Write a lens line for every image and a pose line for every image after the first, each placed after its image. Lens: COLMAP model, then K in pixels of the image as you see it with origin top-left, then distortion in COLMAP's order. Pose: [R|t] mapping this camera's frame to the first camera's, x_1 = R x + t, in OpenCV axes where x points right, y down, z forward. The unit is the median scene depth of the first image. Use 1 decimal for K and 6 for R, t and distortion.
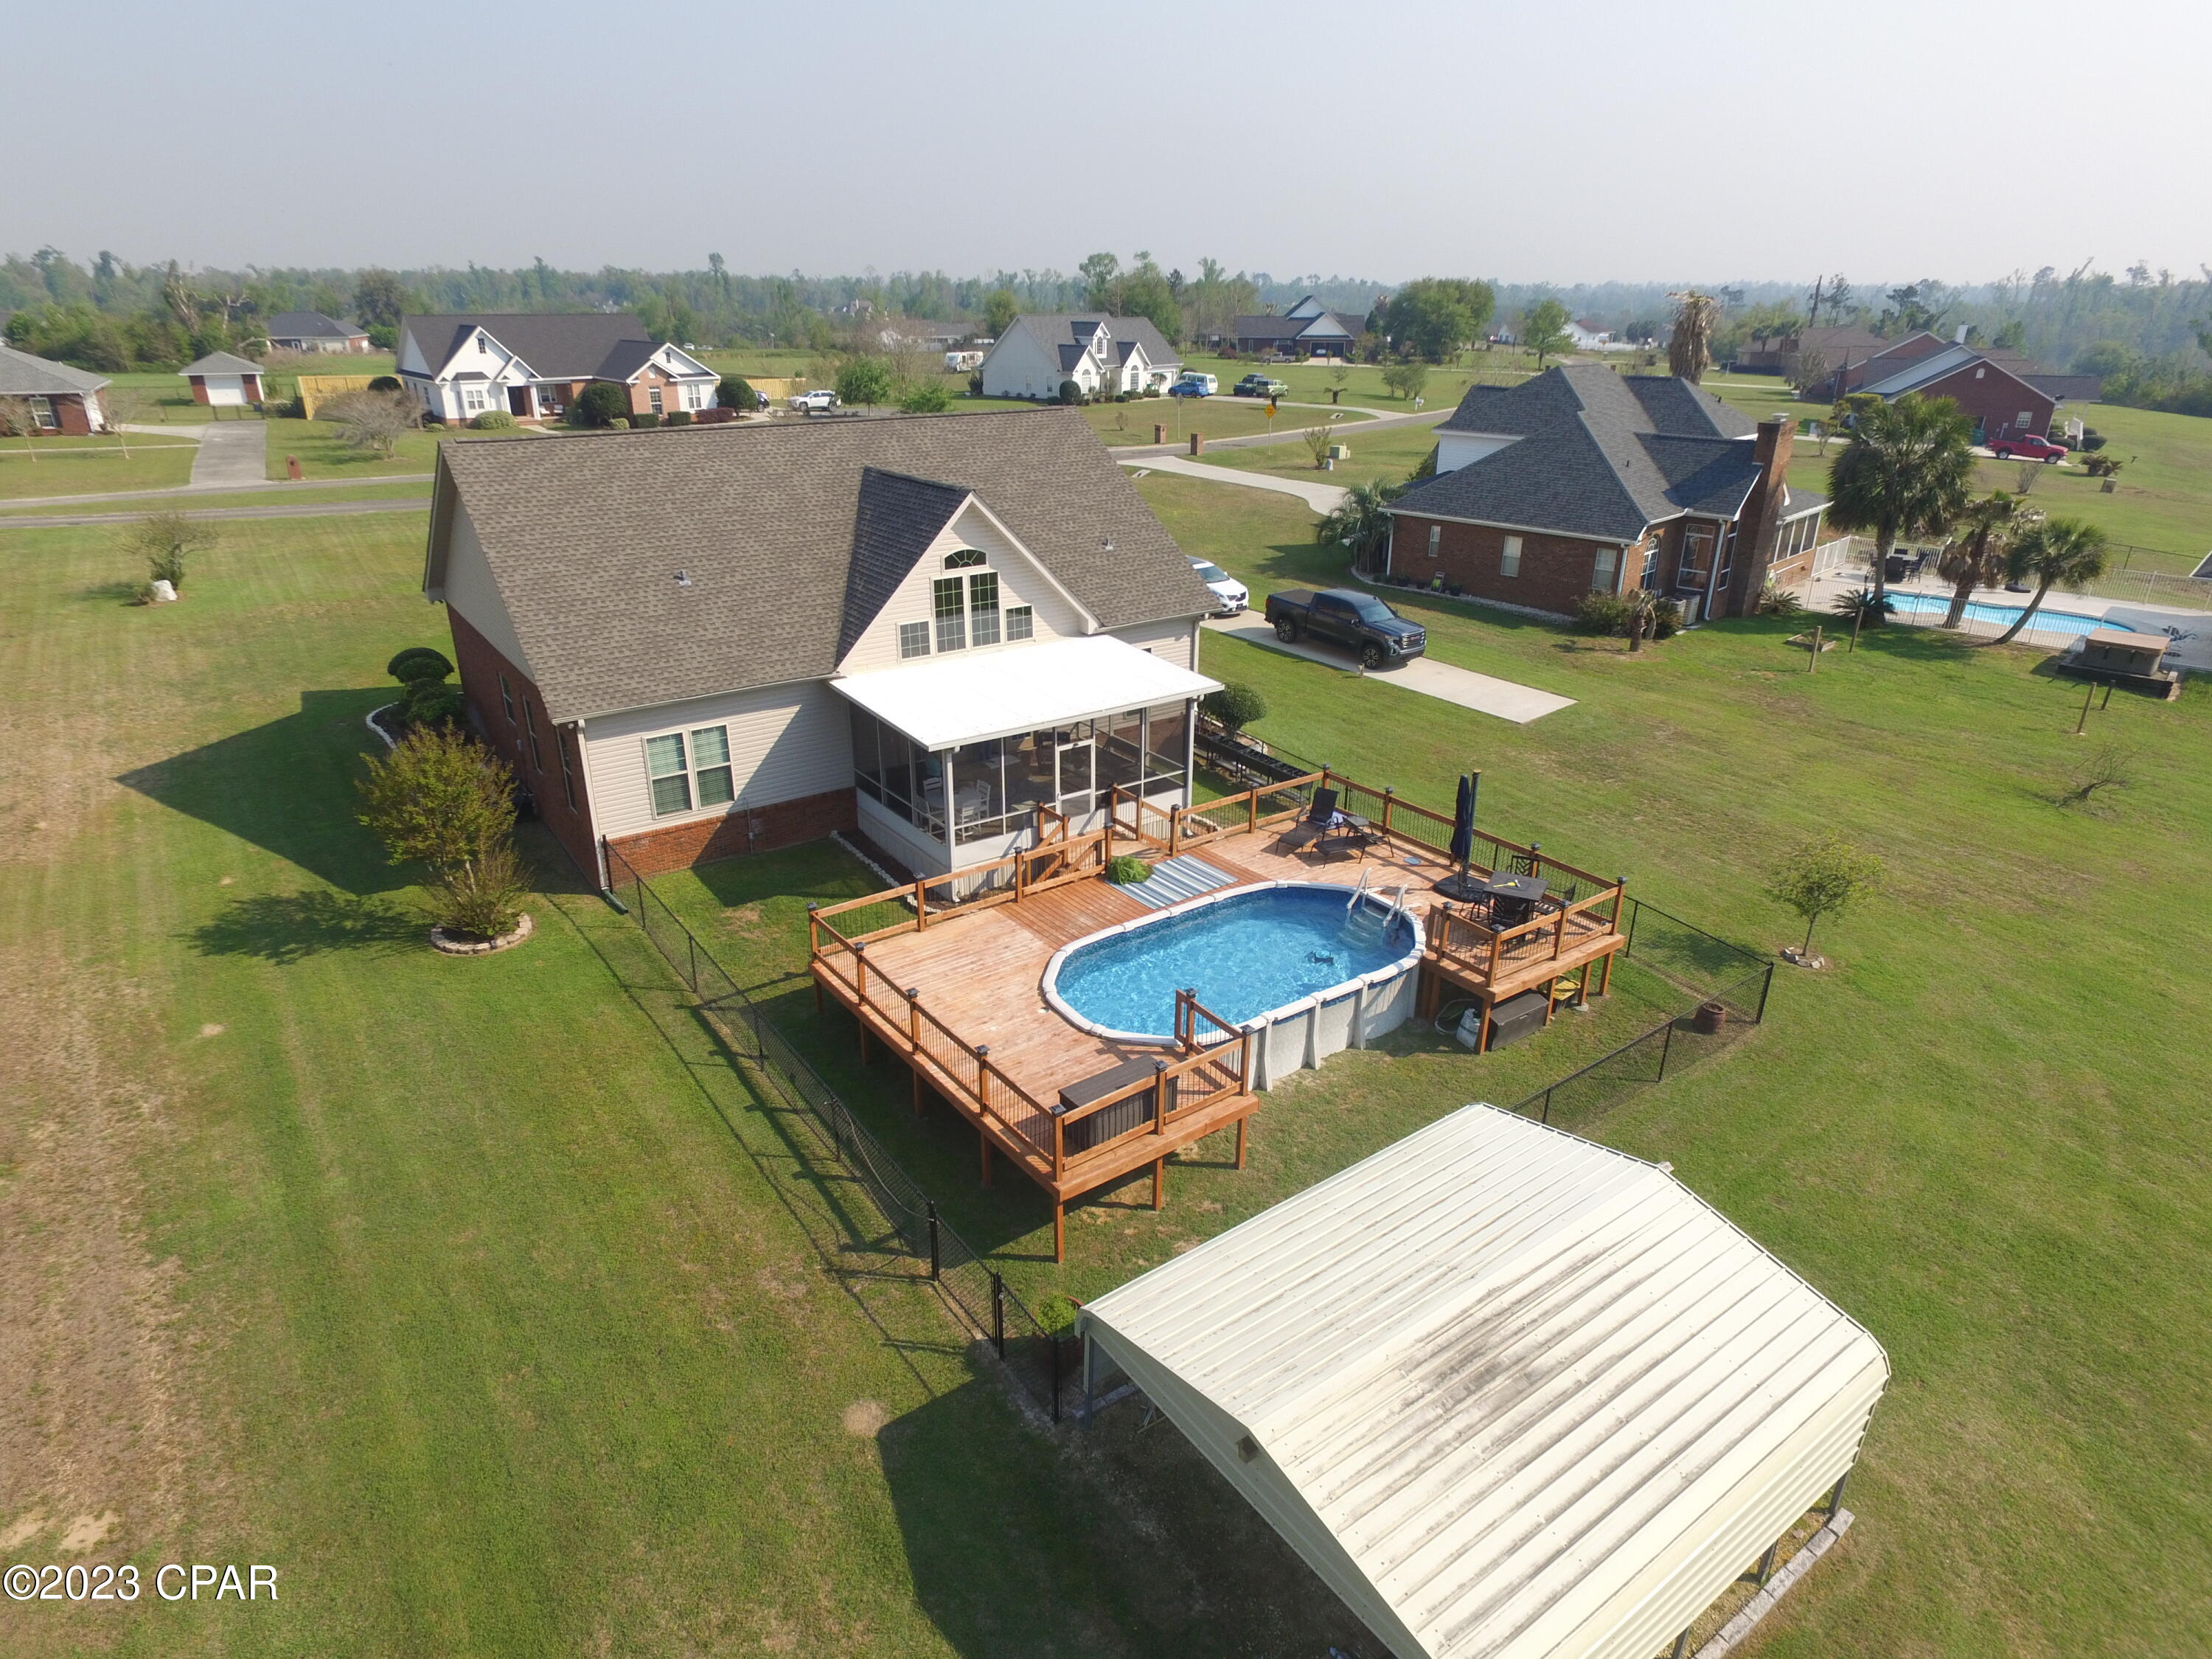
lens RADIAL K [[1287.4, 0, 1086.0], [0, 1287.4, 829.1], [0, 0, 1]] dist [-0.009693, 0.017536]
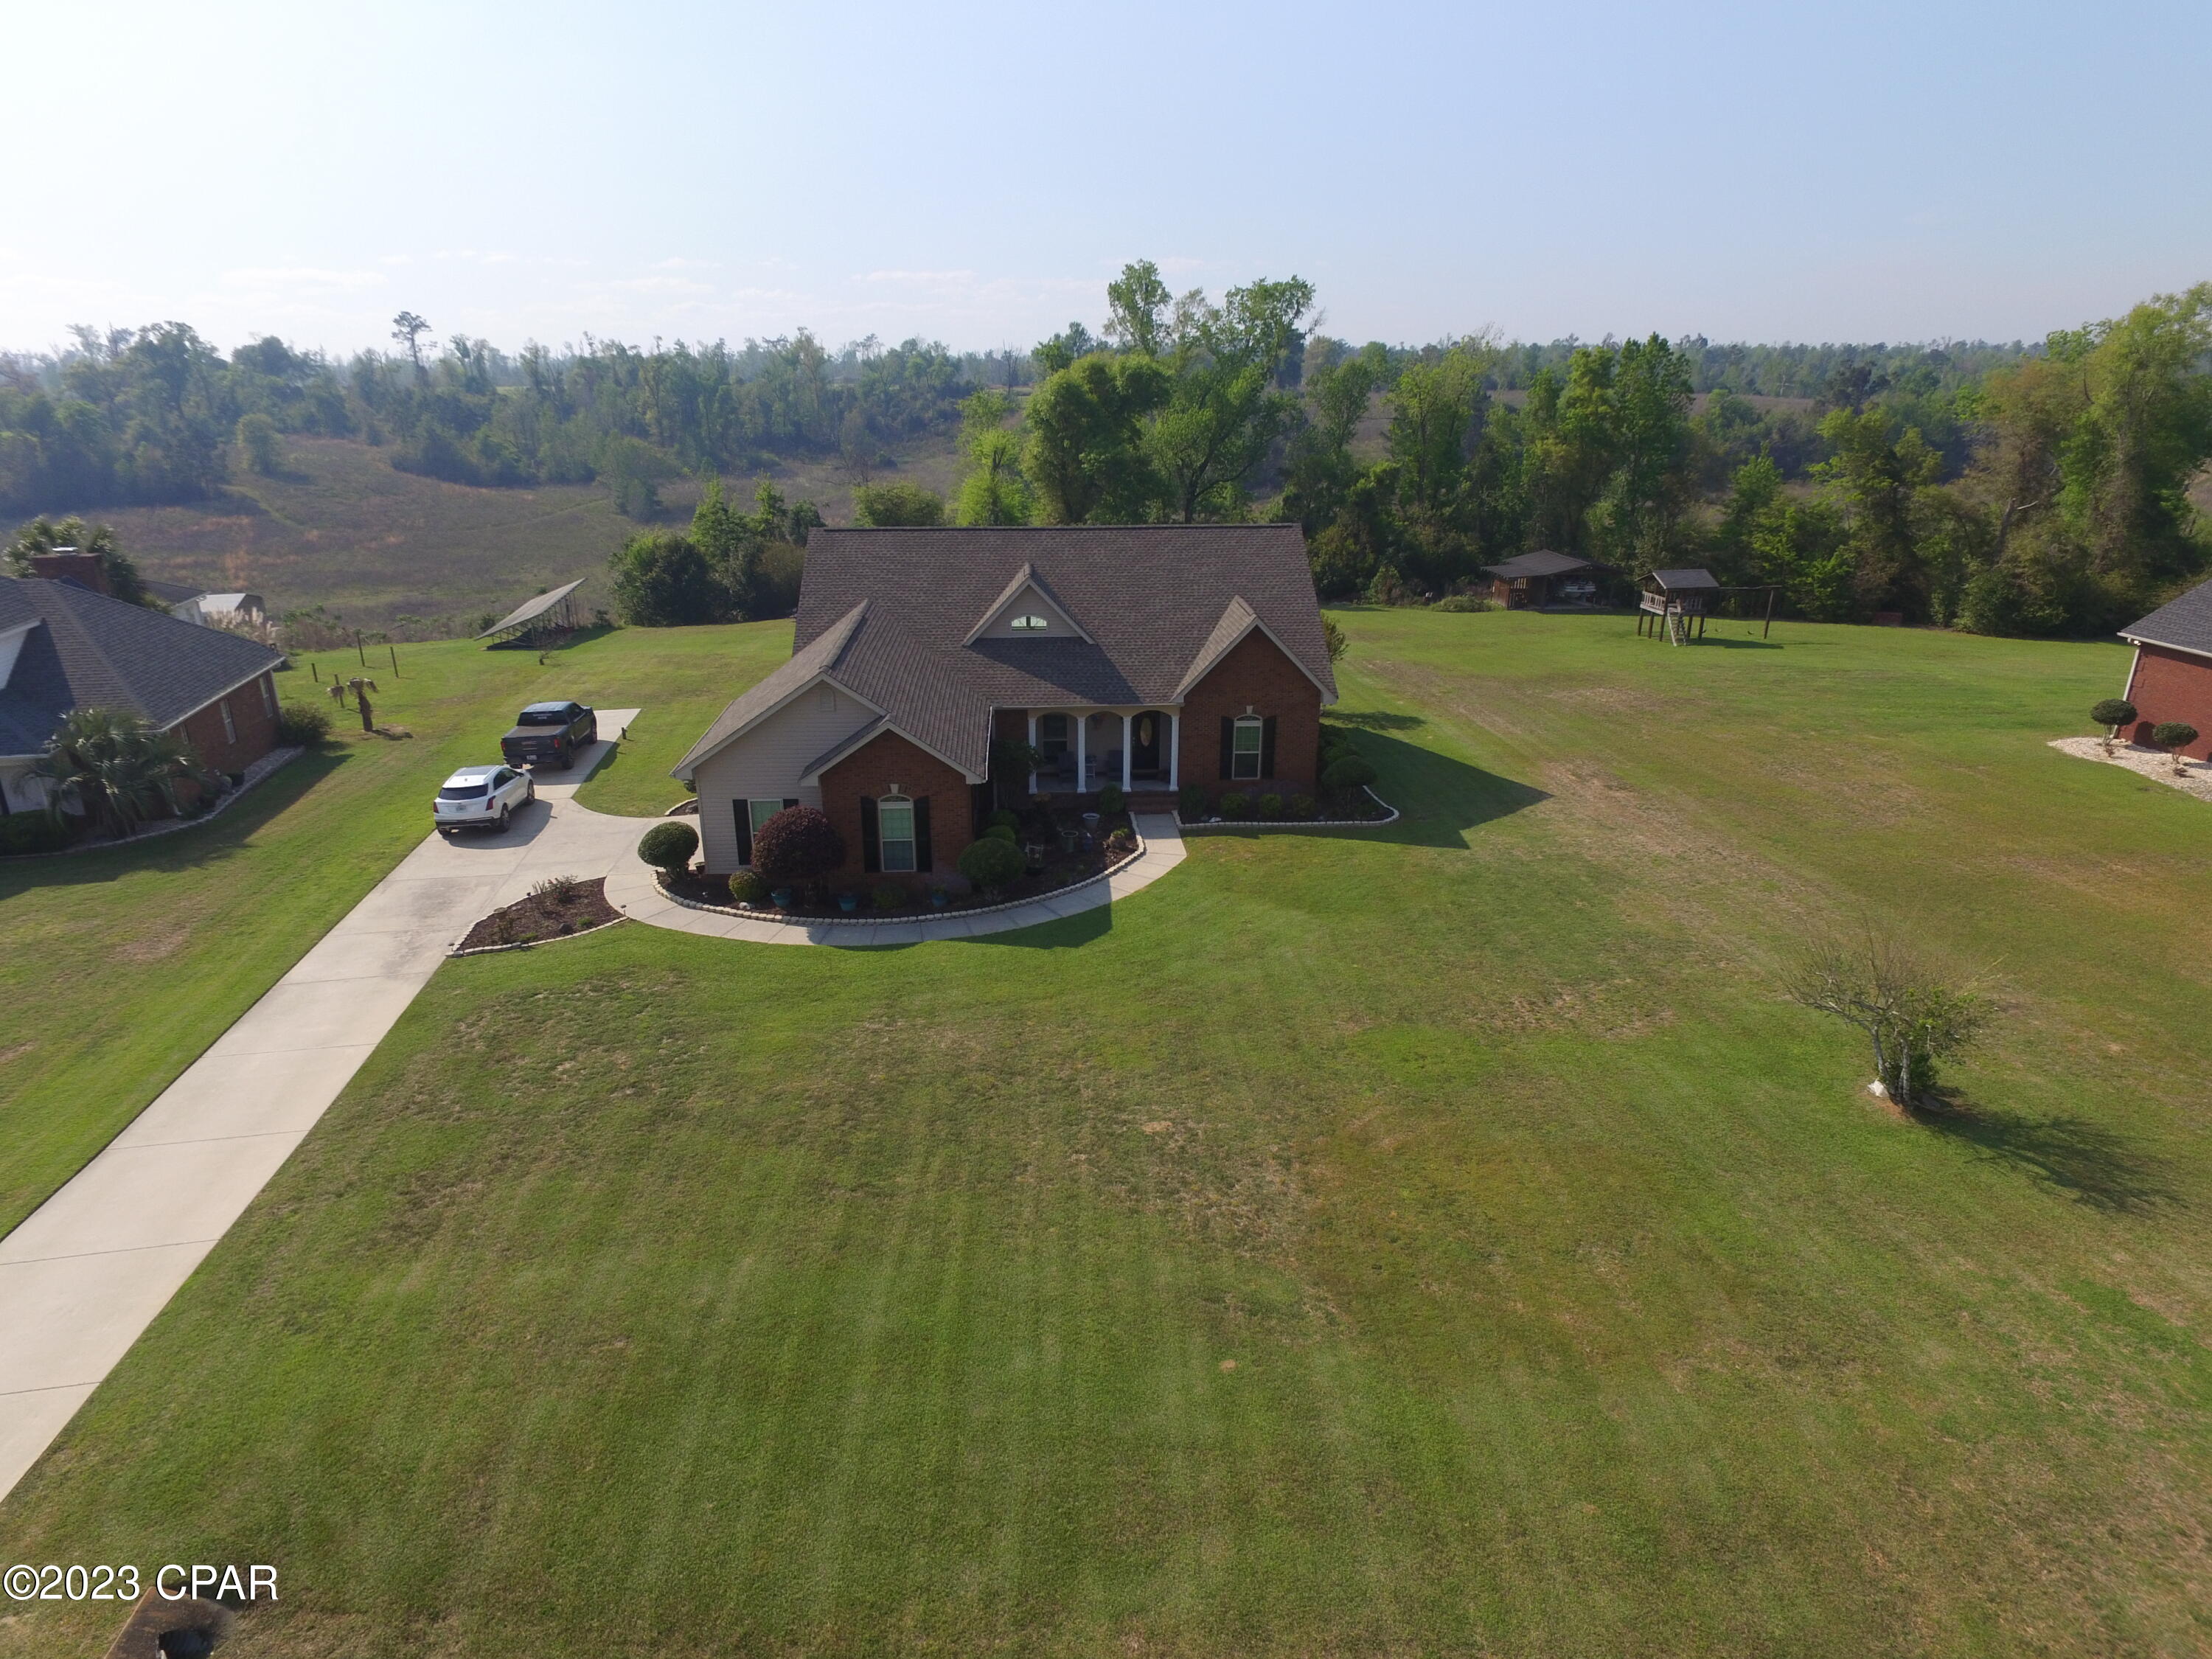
lens RADIAL K [[1287.4, 0, 1093.9], [0, 1287.4, 830.7], [0, 0, 1]] dist [-0.009693, 0.017536]
pose [[-0.850176, -0.177731, 0.495593, -1.072186], [0.204016, 0.756547, 0.621300, -0.989752], [-0.485363, 0.629324, -0.606938, 2.183530]]
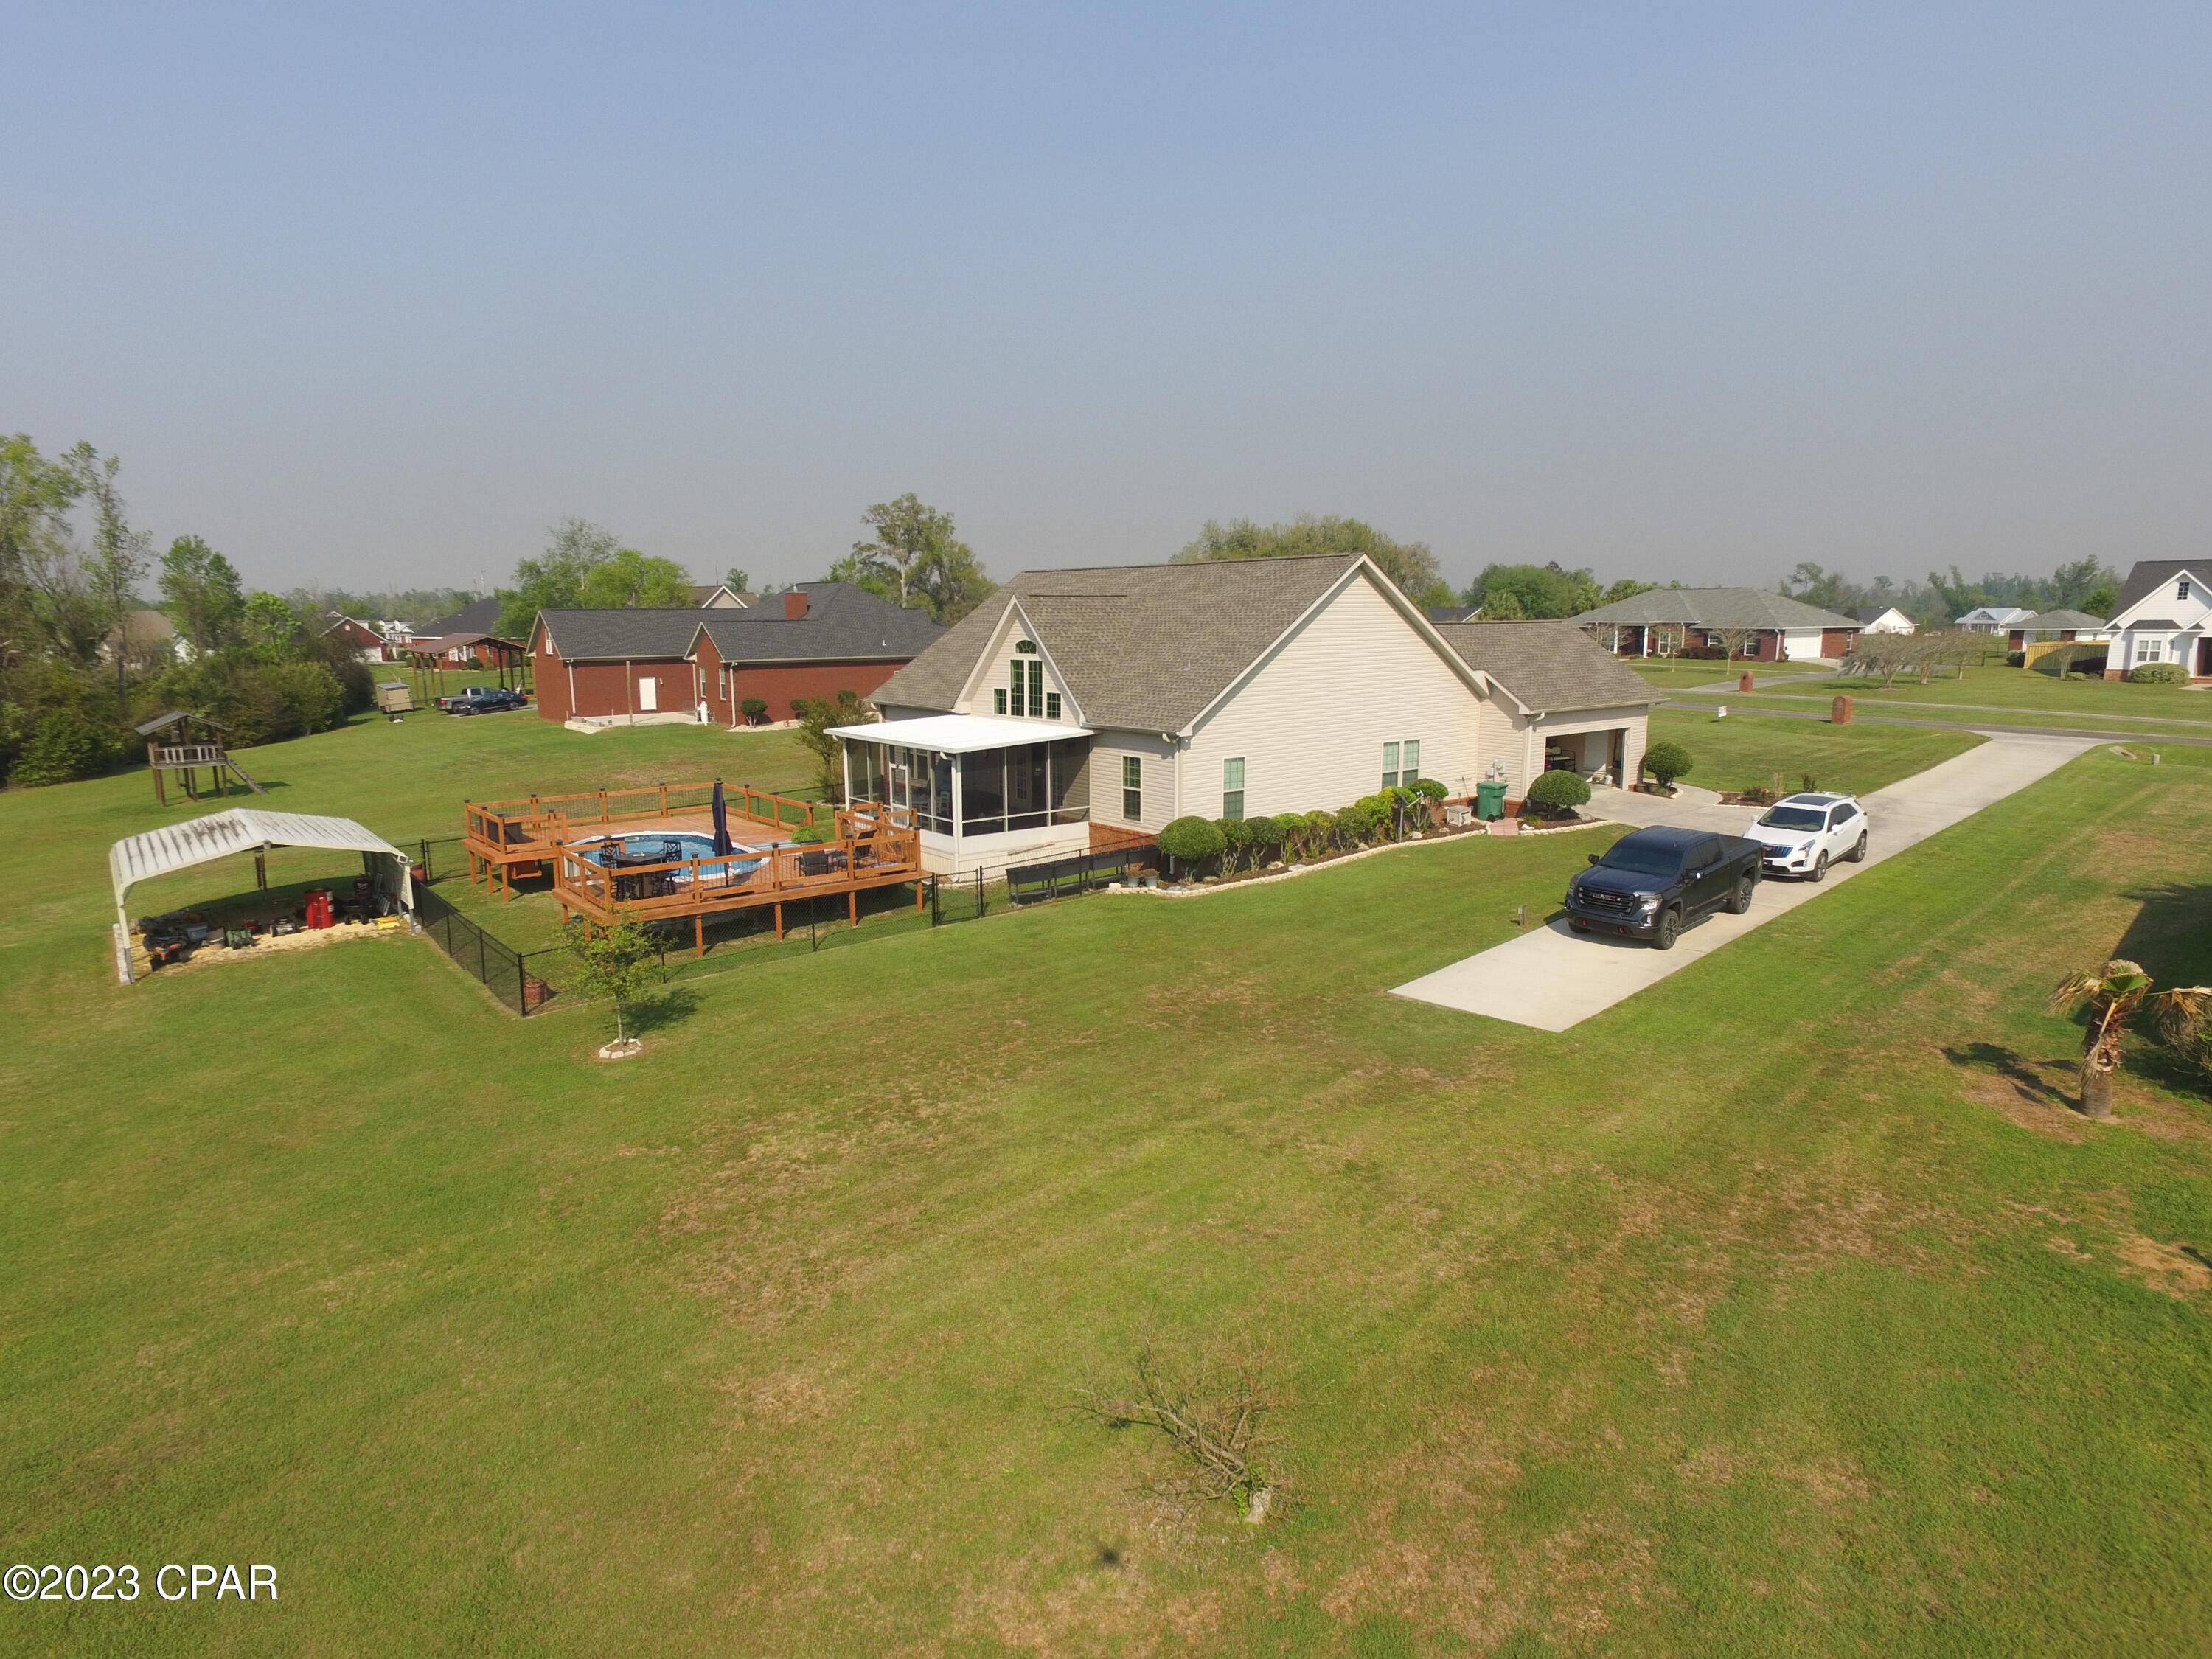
lens RADIAL K [[1287.4, 0, 1091.9], [0, 1287.4, 838.6], [0, 0, 1]] dist [-0.009693, 0.017536]
pose [[0.044895, 0.170711, -0.984298, 1.197833], [-0.378040, 0.914922, 0.141436, -0.236529], [0.924700, 0.365754, 0.105611, 0.972730]]
